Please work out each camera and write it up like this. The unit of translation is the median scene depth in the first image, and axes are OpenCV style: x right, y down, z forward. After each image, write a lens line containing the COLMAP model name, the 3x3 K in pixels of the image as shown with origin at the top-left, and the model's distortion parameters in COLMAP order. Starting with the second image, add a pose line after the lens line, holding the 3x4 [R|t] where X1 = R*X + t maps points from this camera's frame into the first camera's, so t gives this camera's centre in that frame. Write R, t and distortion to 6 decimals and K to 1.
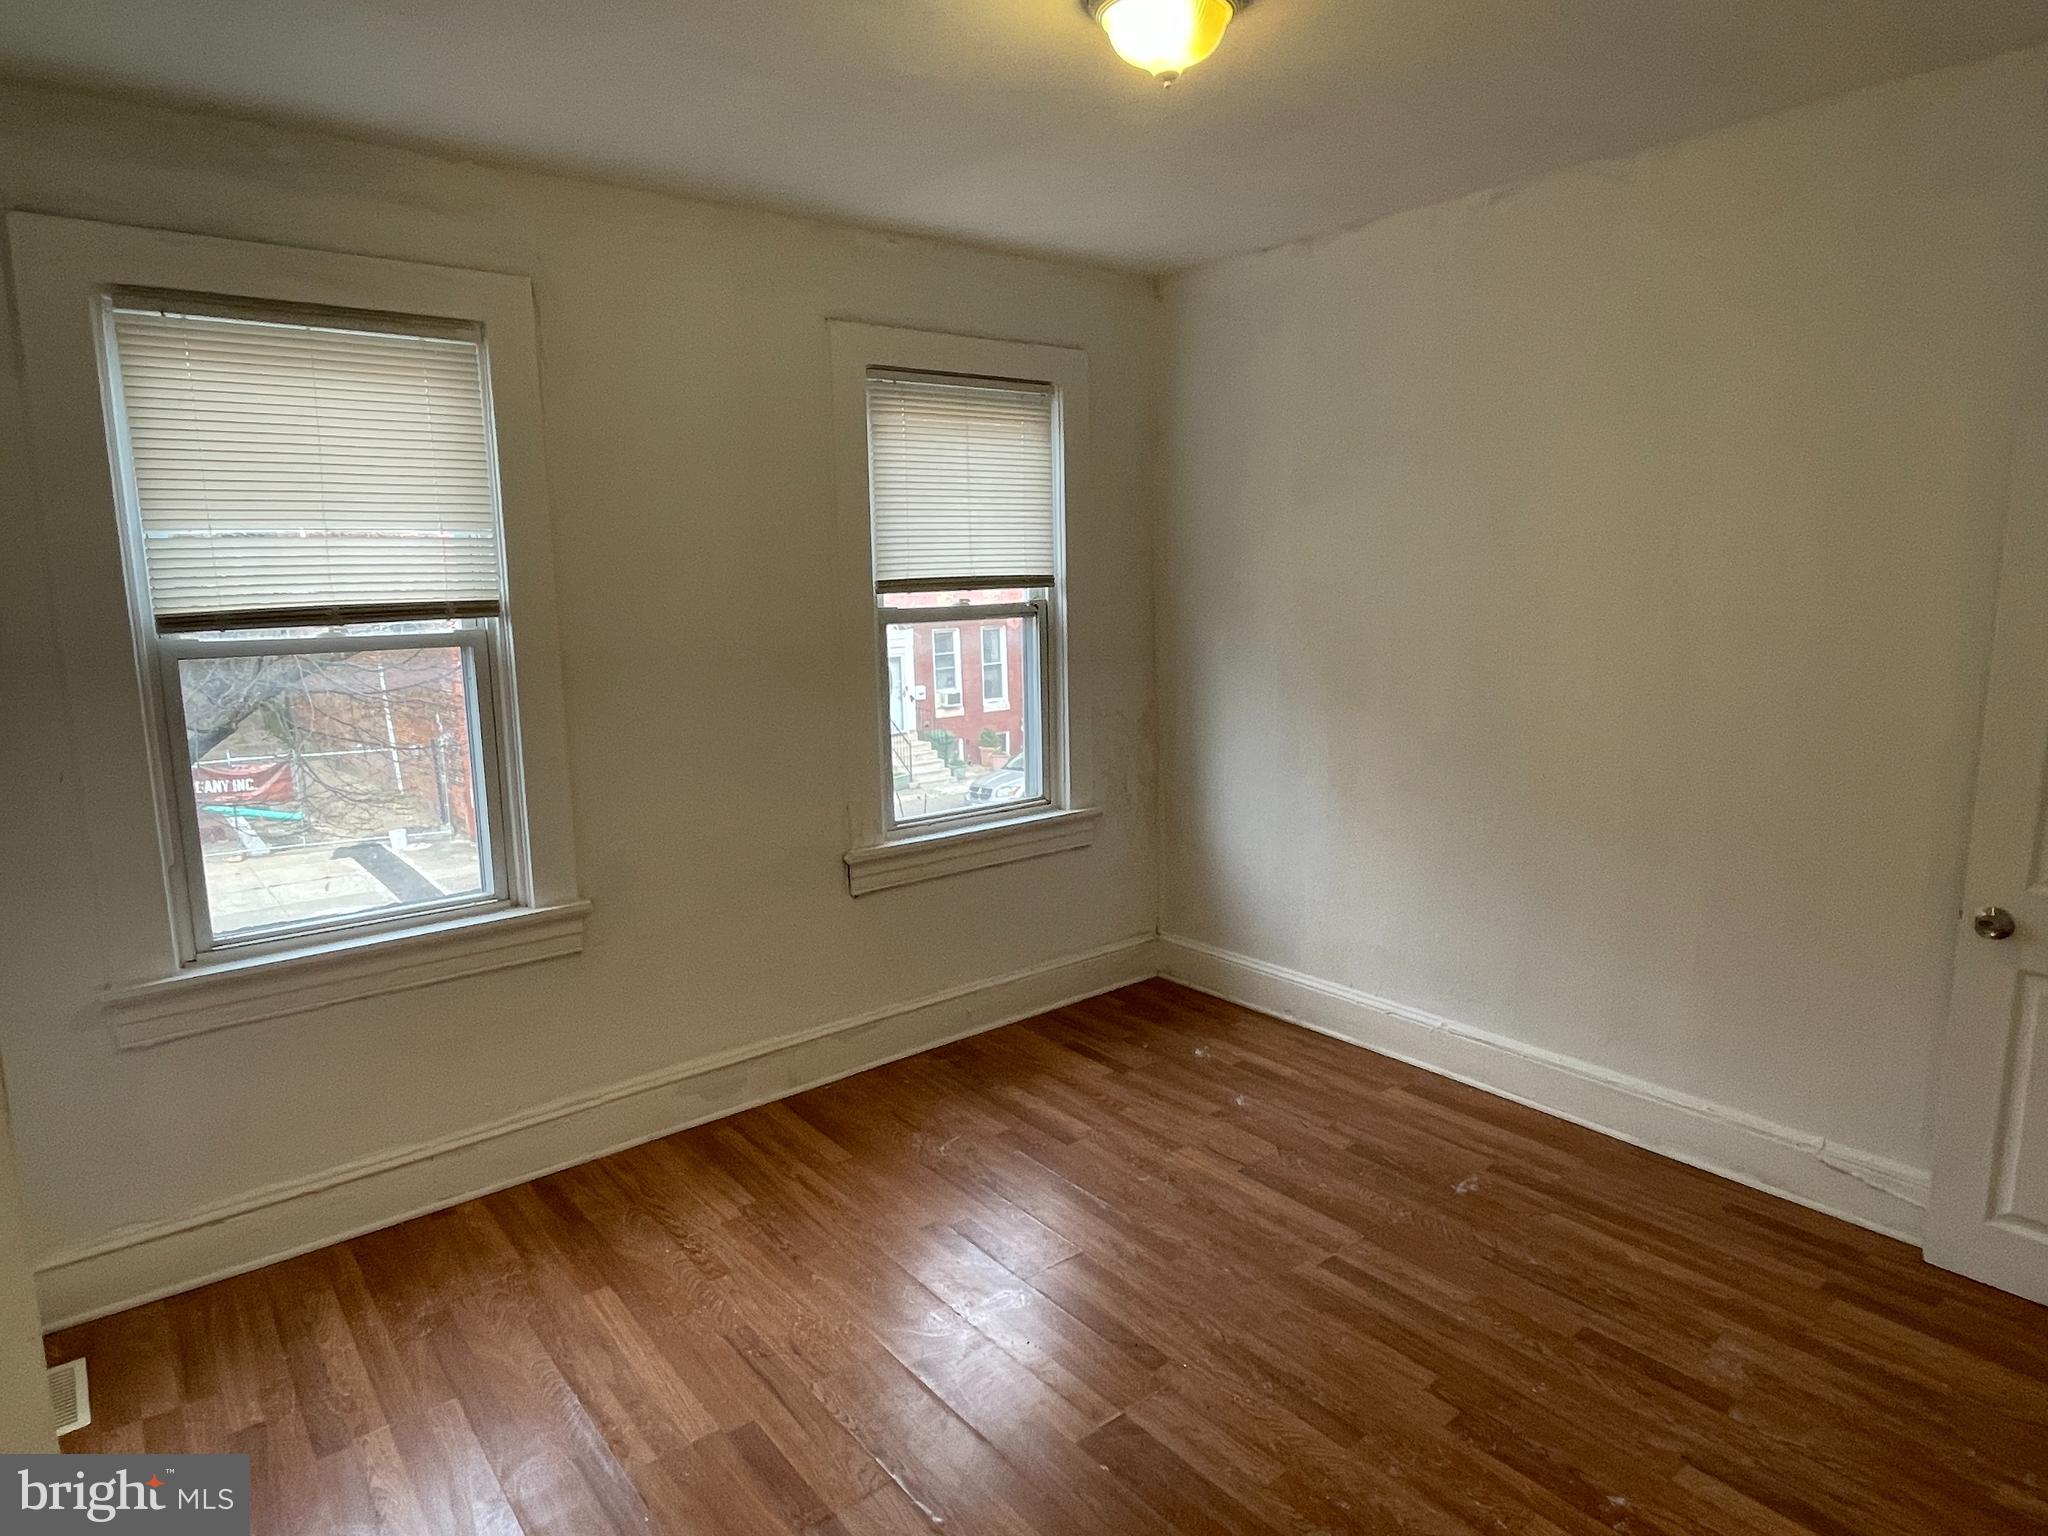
lens RADIAL K [[1213.7, 0, 1024.0], [0, 1213.7, 768.0], [0, 0, 1]] dist [0.000268, 0.000270]
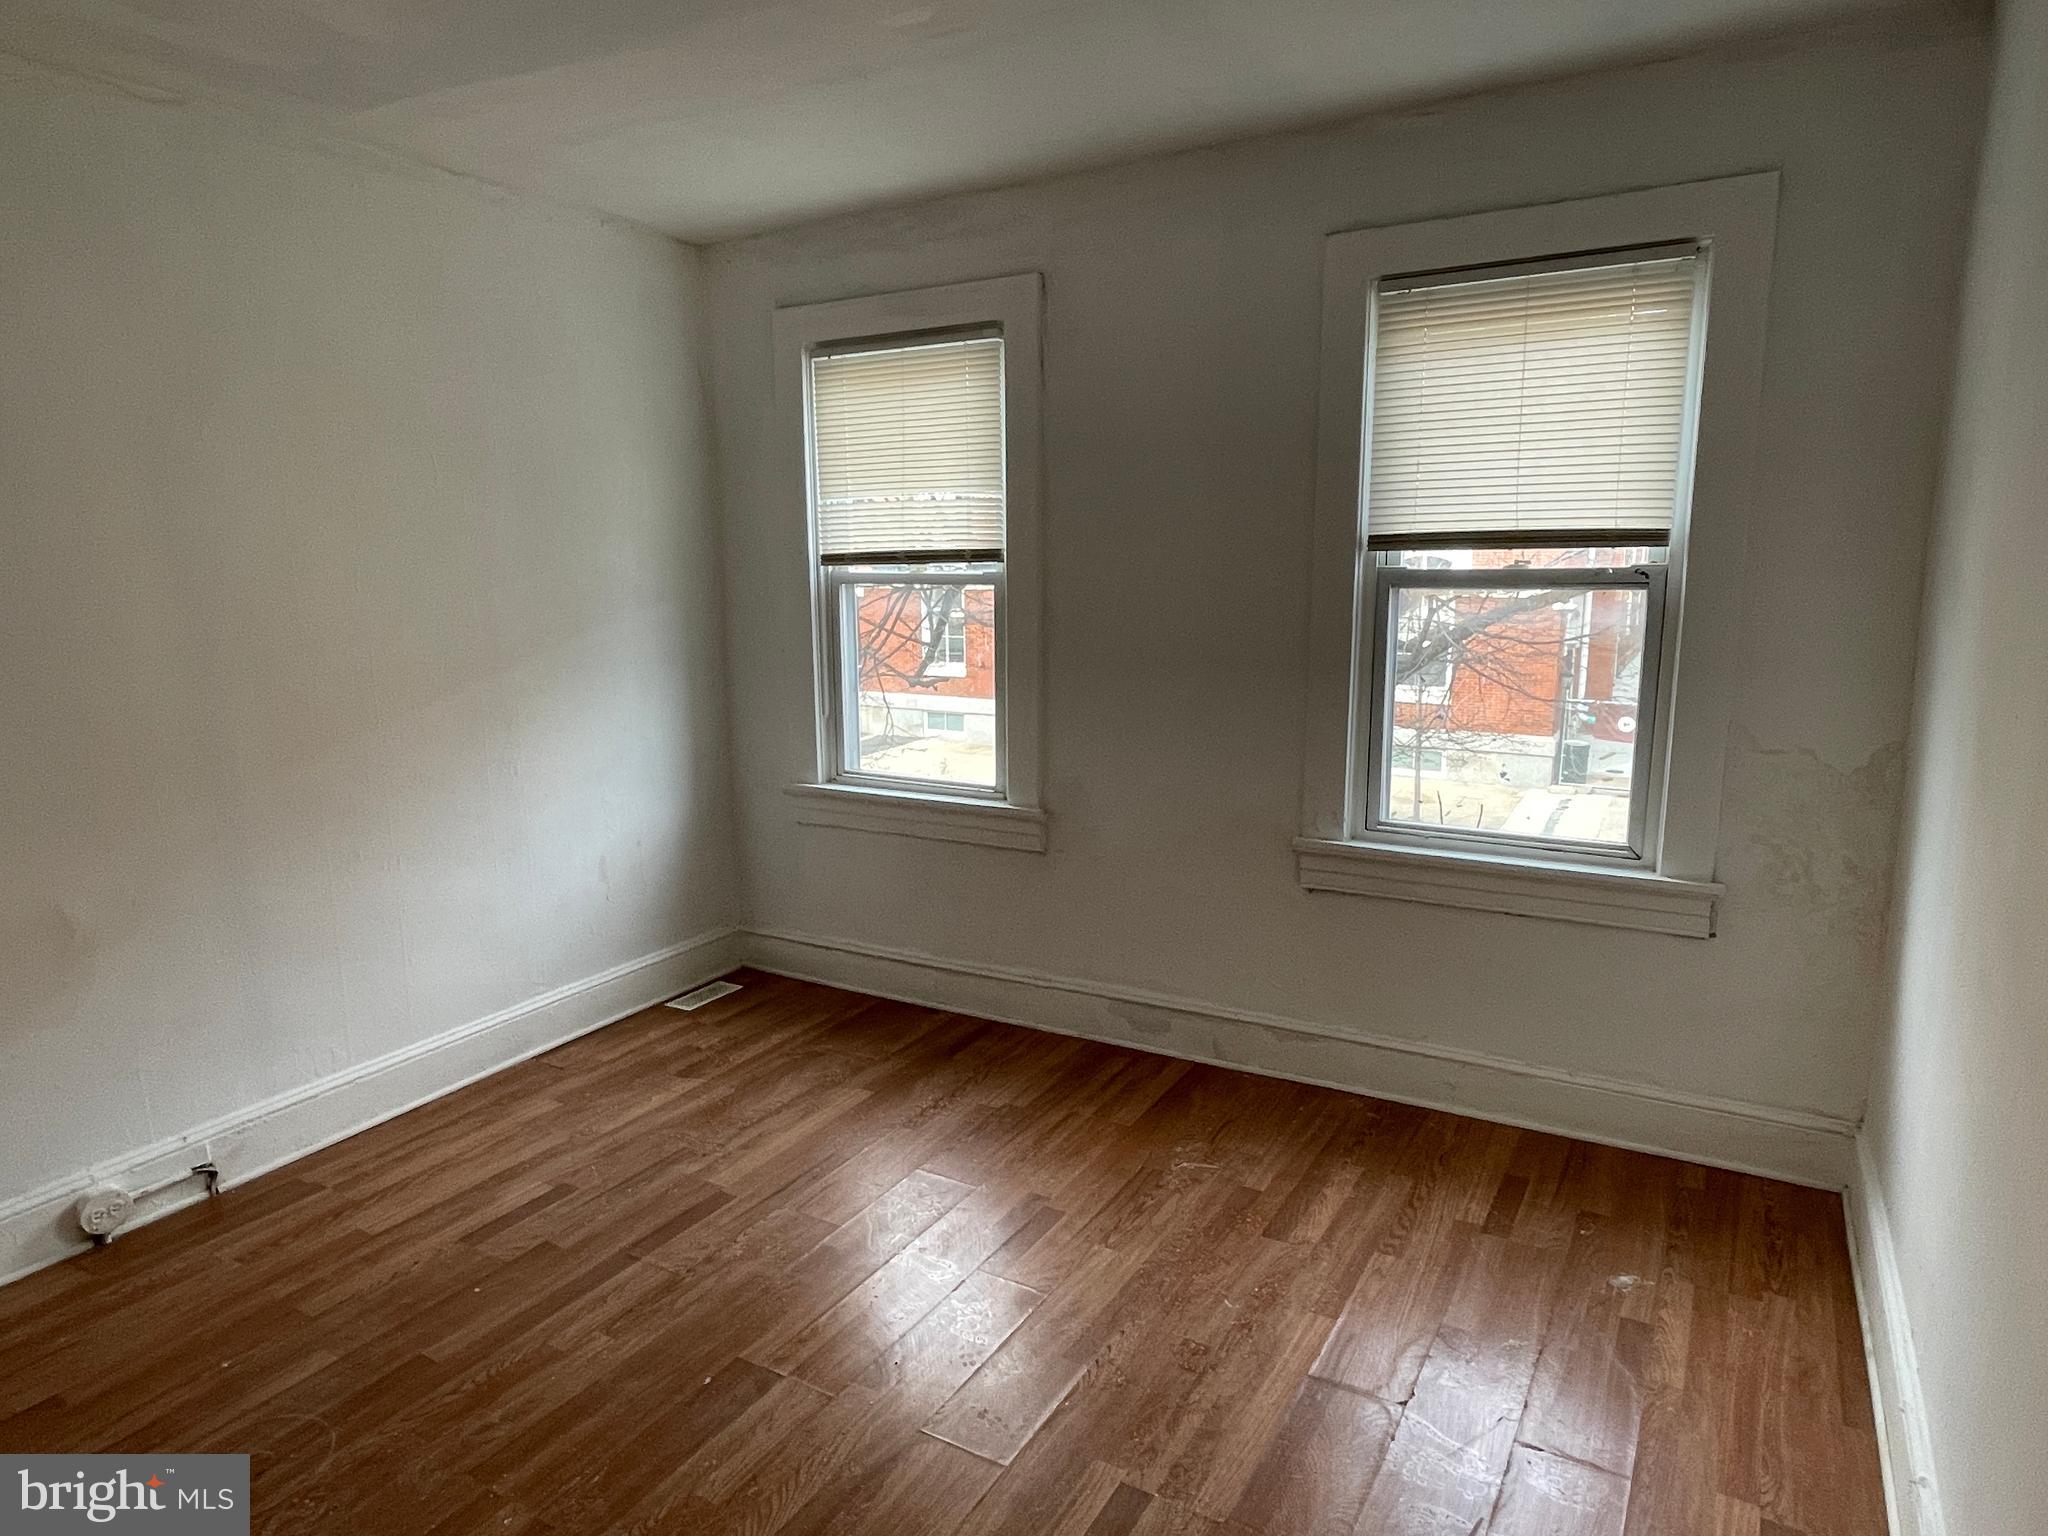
lens RADIAL K [[1221.5, 0, 1024.0], [0, 1221.5, 768.0], [0, 0, 1]] dist [-0.009462, -0.002909]
pose [[0.354493, 0.185340, -0.916506, 0.753824], [-0.142613, 0.979409, 0.142900, -0.102280], [0.924119, 0.080049, 0.373625, 0.586679]]
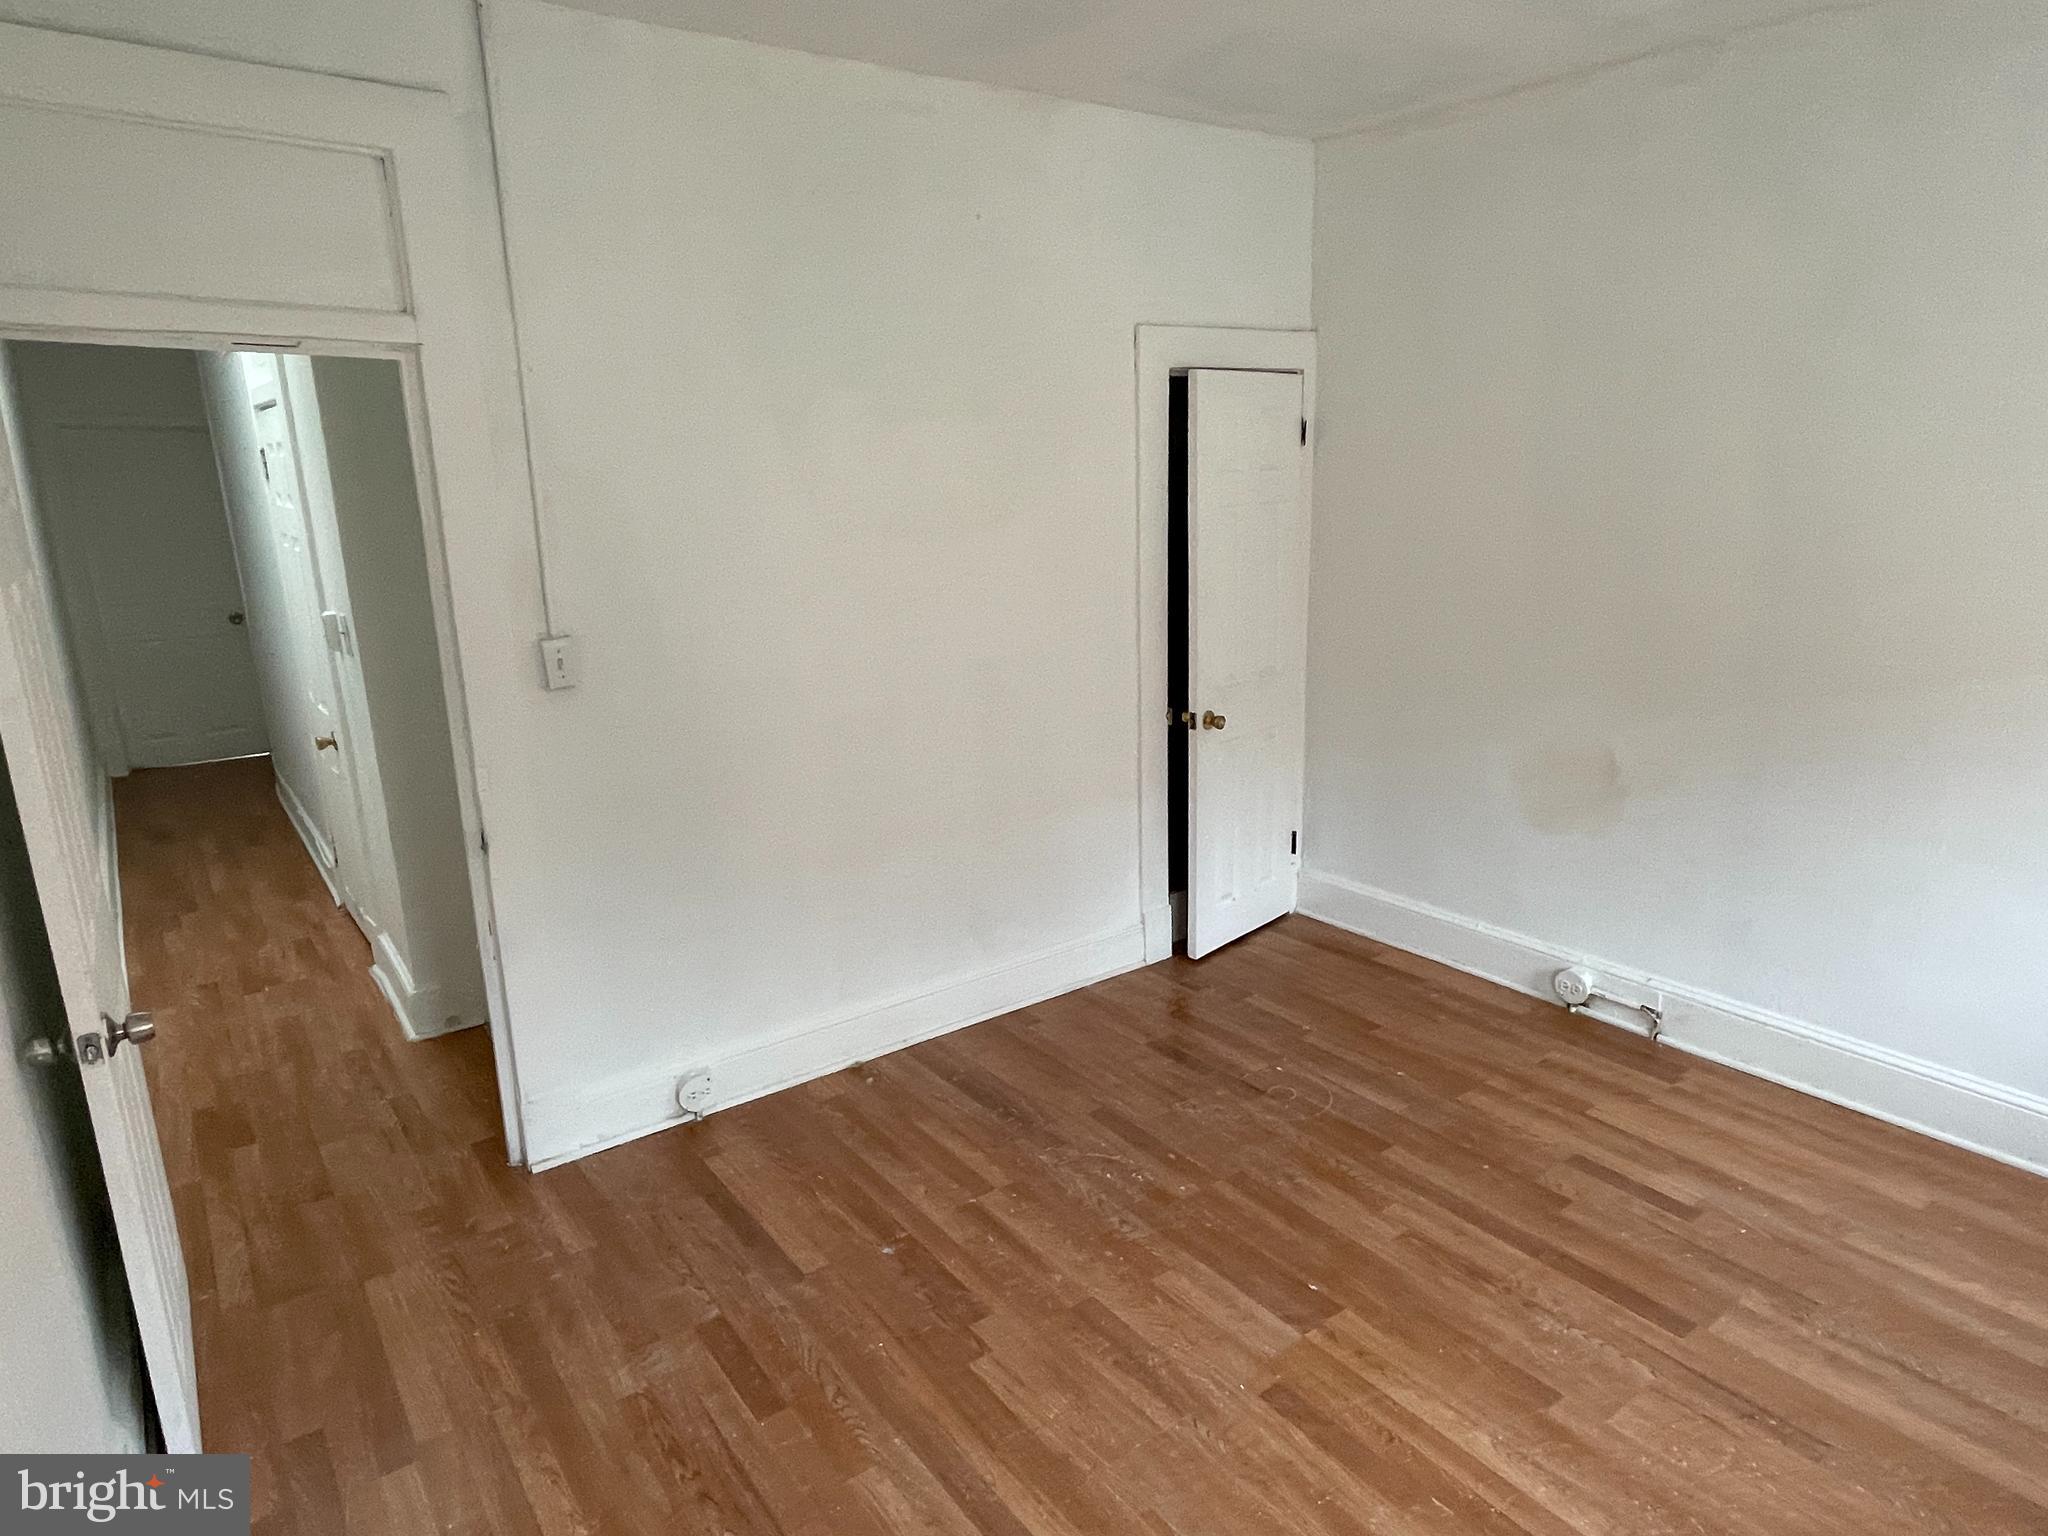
lens RADIAL K [[1221.5, 0, 1024.0], [0, 1221.5, 768.0], [0, 0, 1]] dist [-0.009462, -0.002909]
pose [[-0.998728, 0.031309, 0.039514, 0.196525], [0.044478, 0.916193, 0.398261, -0.230486], [-0.023733, 0.399512, -0.916421, 1.329816]]
